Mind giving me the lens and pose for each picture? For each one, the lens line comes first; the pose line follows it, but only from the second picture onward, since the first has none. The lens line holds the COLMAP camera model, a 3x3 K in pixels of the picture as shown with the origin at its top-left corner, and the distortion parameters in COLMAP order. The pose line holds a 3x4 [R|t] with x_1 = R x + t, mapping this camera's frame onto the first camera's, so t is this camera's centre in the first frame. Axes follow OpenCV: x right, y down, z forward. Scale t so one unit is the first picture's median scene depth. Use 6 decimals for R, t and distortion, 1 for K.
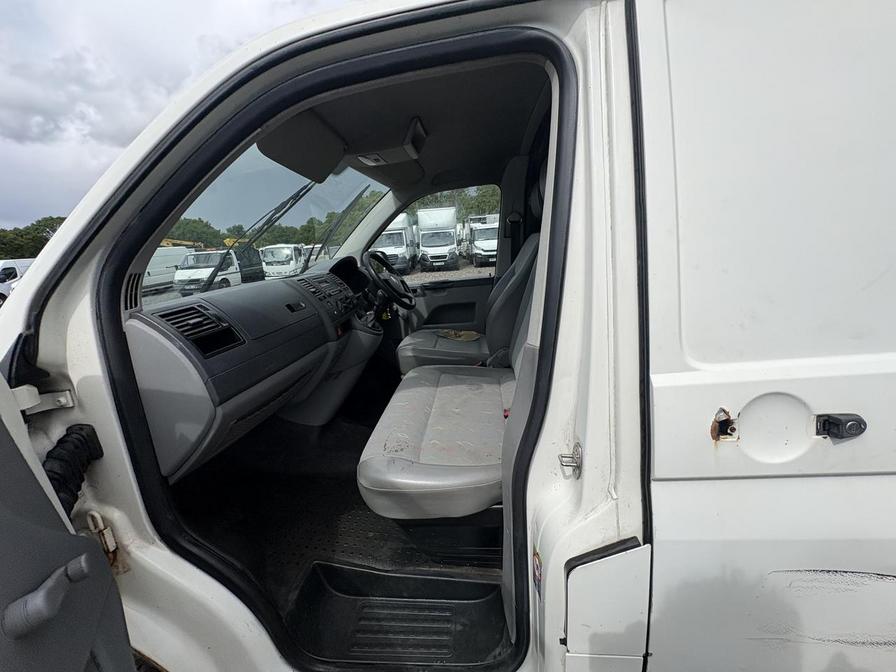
lens RADIAL K [[358.2, 0, 445.9], [0, 358.2, 335.6], [0, 0, 1]] dist [0.003134, 0.000325]
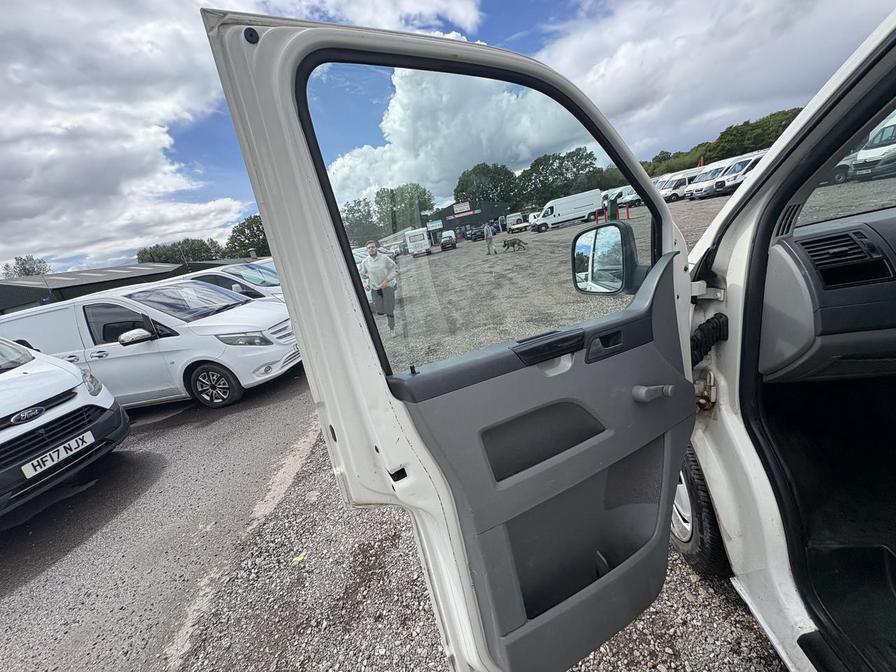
lens RADIAL K [[358.2, 0, 442.6], [0, 358.2, 335.7], [0, 0, 1]] dist [0.003134, 0.000325]
pose [[-0.032061, 0.354311, -0.934578, 0.178742], [-0.040835, 0.933813, 0.355422, -0.061827], [0.998651, 0.049558, -0.015471, -0.044918]]
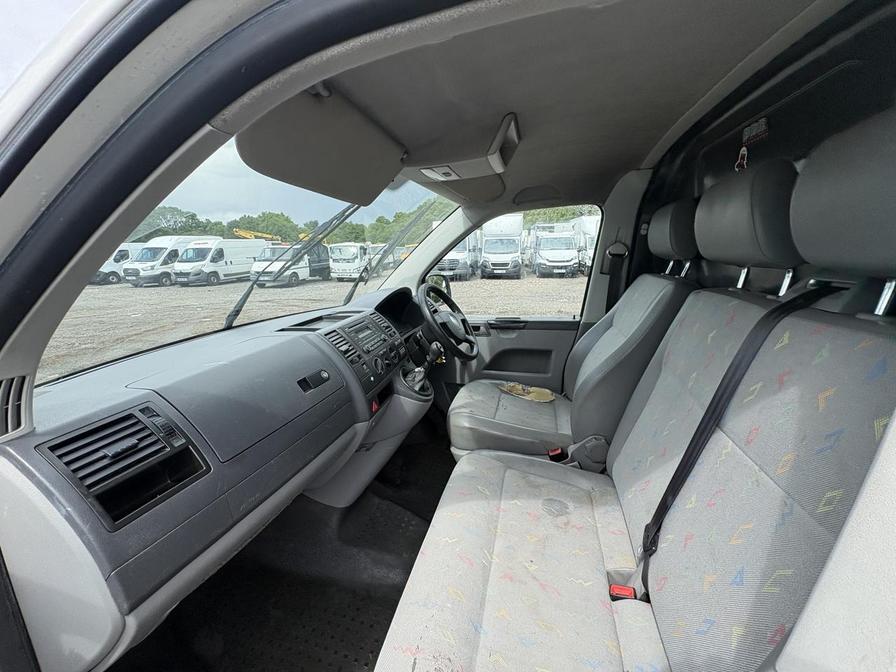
lens RADIAL K [[358.2, 0, 445.5], [0, 358.2, 337.9], [0, 0, 1]] dist [0.003134, 0.000325]
pose [[0.984301, 0.095685, -0.148313, -0.044672], [-0.096158, 0.995358, 0.003991, -0.128931], [0.148006, 0.010333, 0.988932, 0.227708]]
